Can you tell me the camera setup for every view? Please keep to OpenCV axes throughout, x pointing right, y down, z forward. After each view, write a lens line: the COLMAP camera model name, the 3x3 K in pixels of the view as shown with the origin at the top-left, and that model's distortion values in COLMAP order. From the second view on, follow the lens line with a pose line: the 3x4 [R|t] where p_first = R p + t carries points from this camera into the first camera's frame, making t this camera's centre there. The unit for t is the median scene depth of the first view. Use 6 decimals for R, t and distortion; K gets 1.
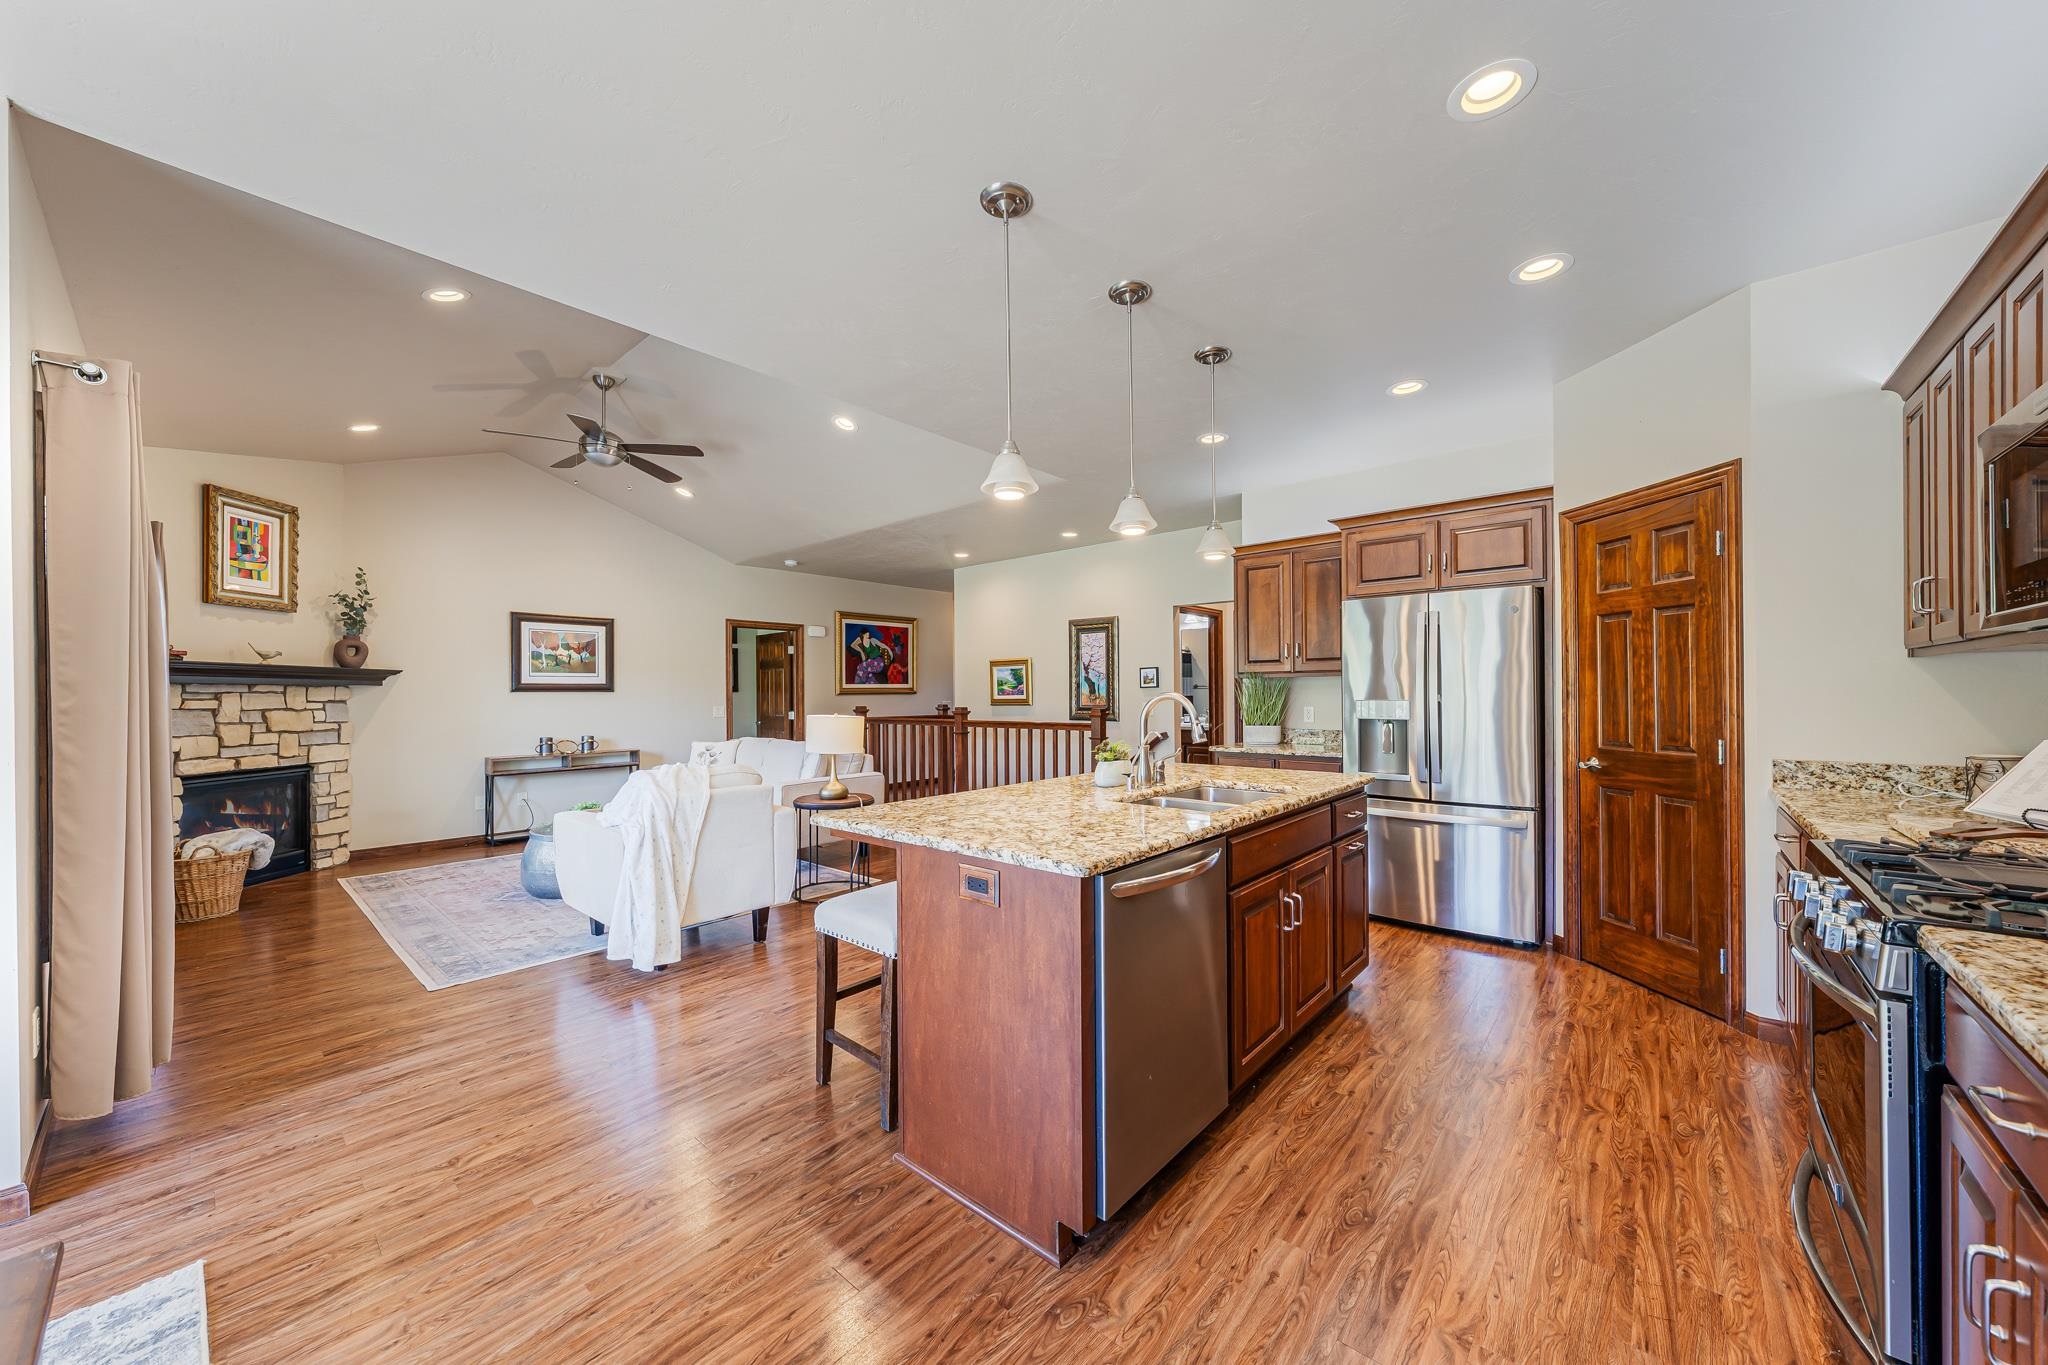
lens RADIAL K [[728.0, 0, 1027.3], [0, 728.0, 691.2], [0, 0, 1]] dist [-0.002423, -0.000270]
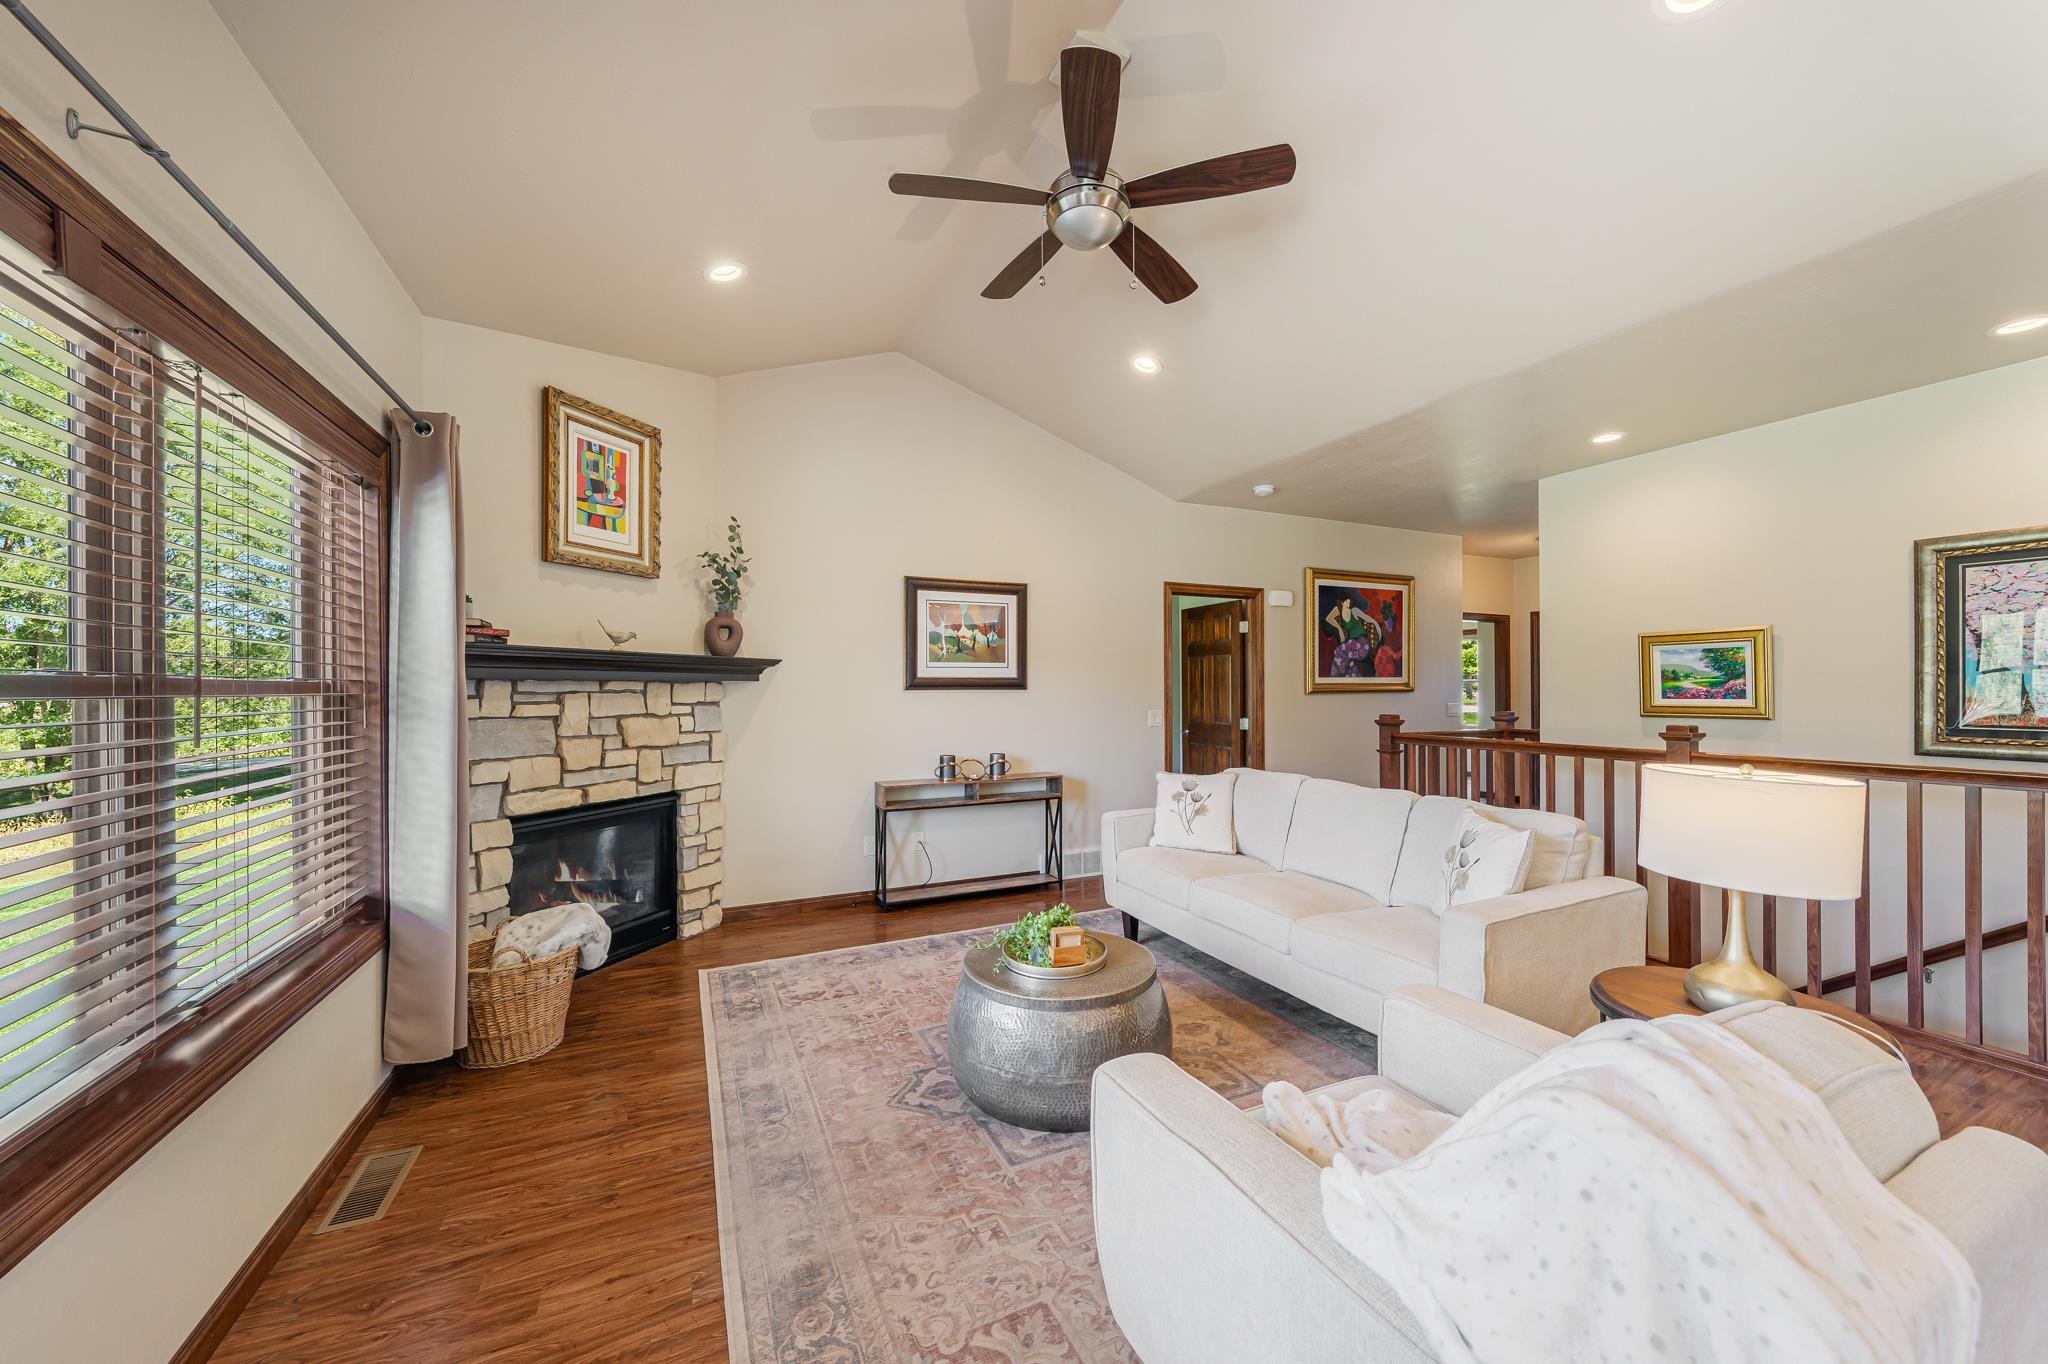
lens RADIAL K [[751.8, 0, 1037.0], [0, 751.8, 686.2], [0, 0, 1]] dist [-0.002108, -0.000157]
pose [[0.919453, 0.004075, -0.393178, -0.370288], [-0.002414, 0.999986, 0.004719, -0.007396], [0.393192, -0.003389, 0.919450, 0.459781]]
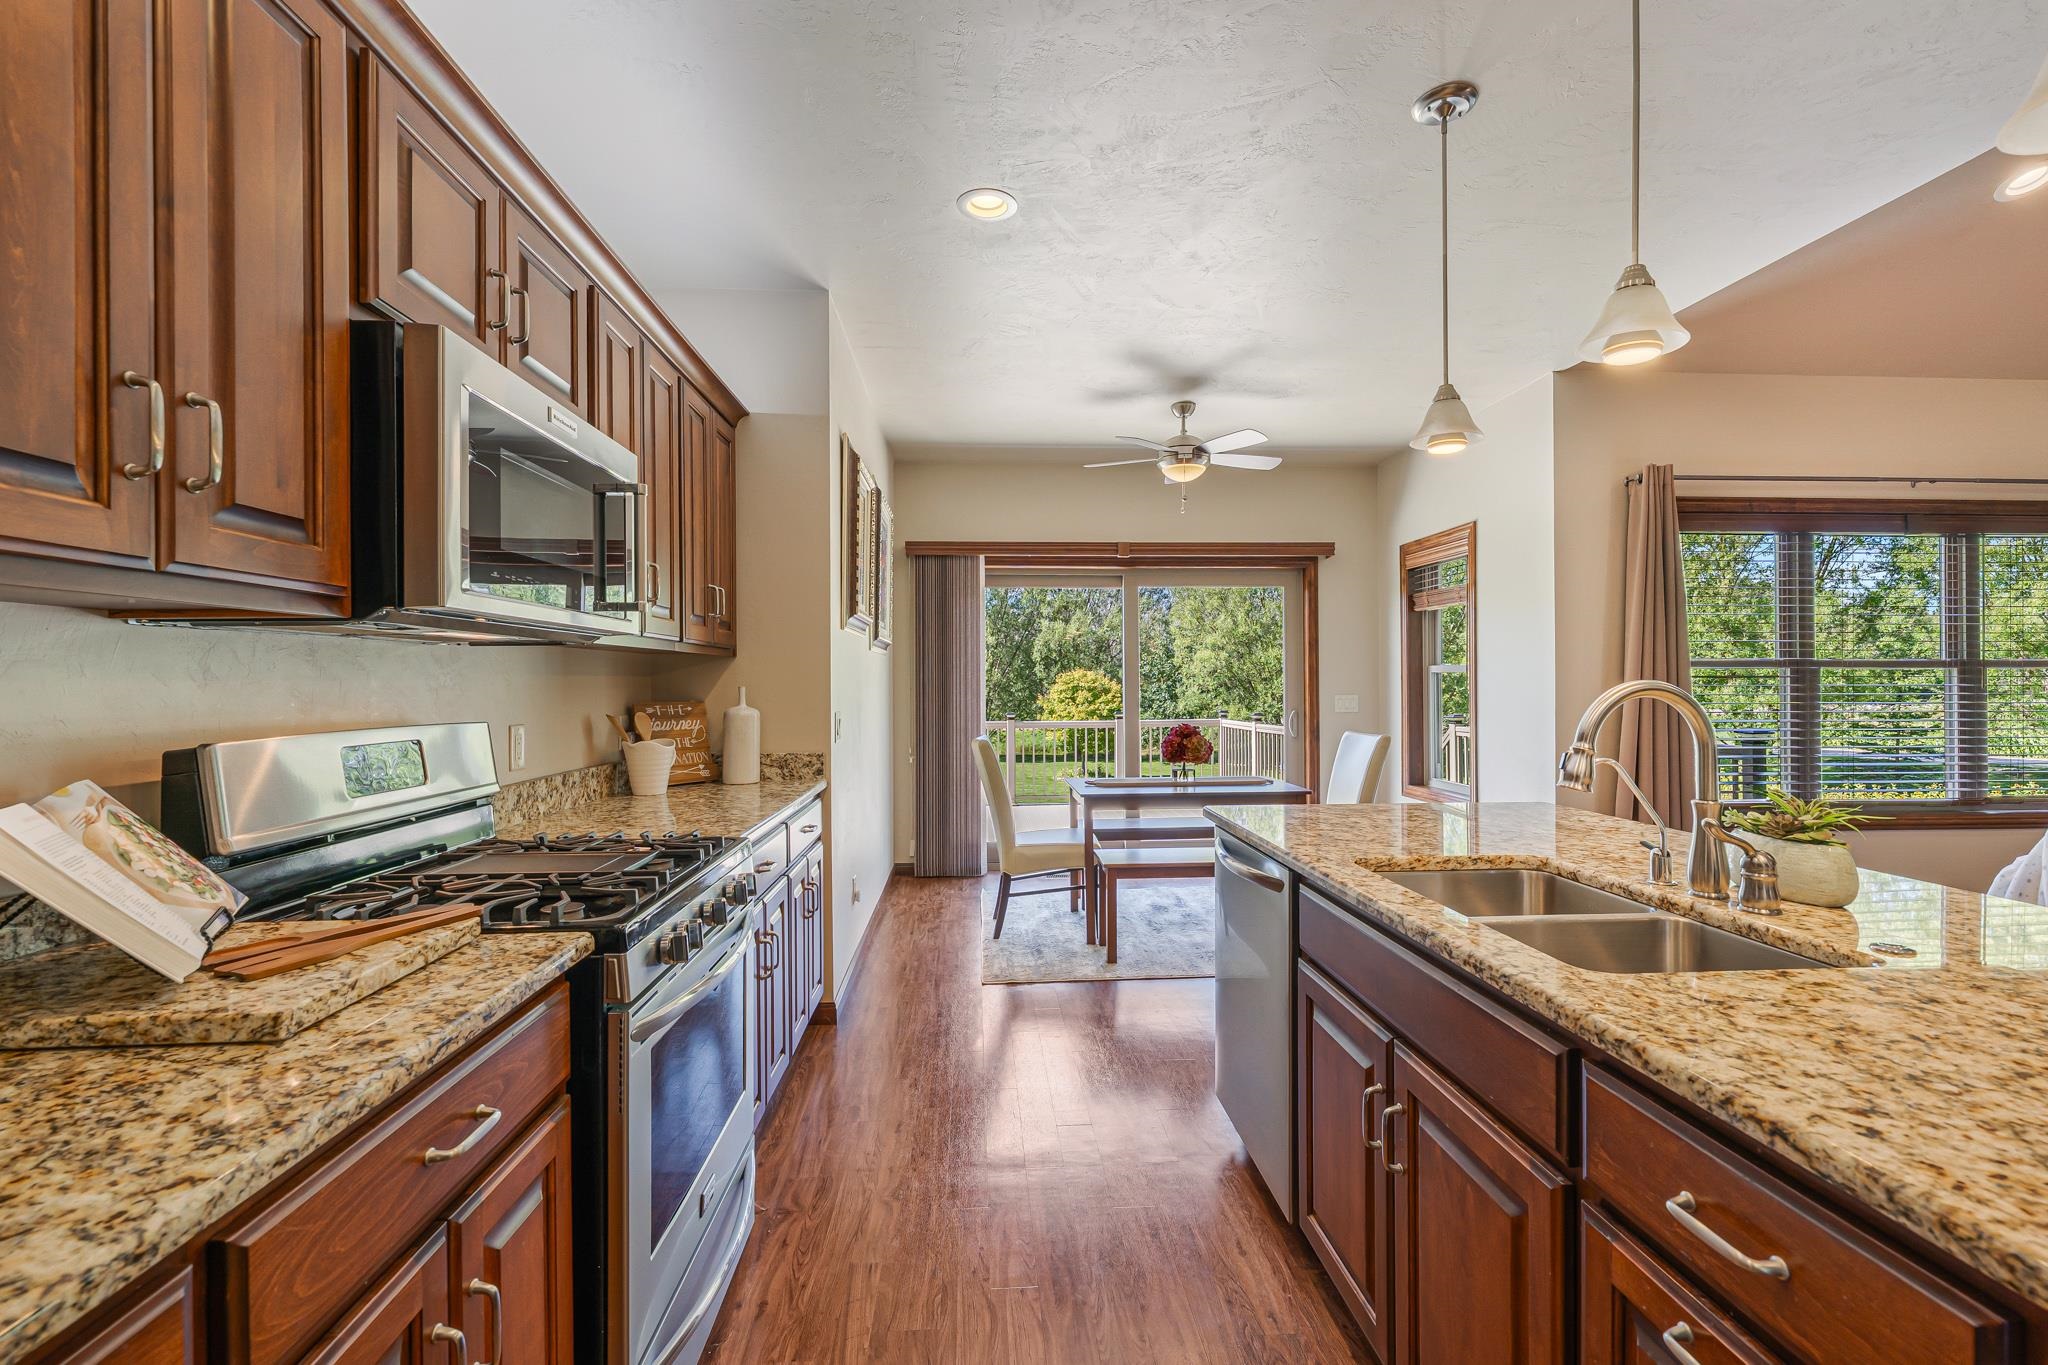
lens RADIAL K [[891.1, 0, 1029.4], [0, 891.1, 690.6], [0, 0, 1]] dist [0.000209, 0.000060]
pose [[-0.712282, 0.018602, -0.701647, 0.429326], [0.011715, 0.999825, 0.014615, -0.002103], [0.701796, 0.002190, -0.712375, 0.564356]]
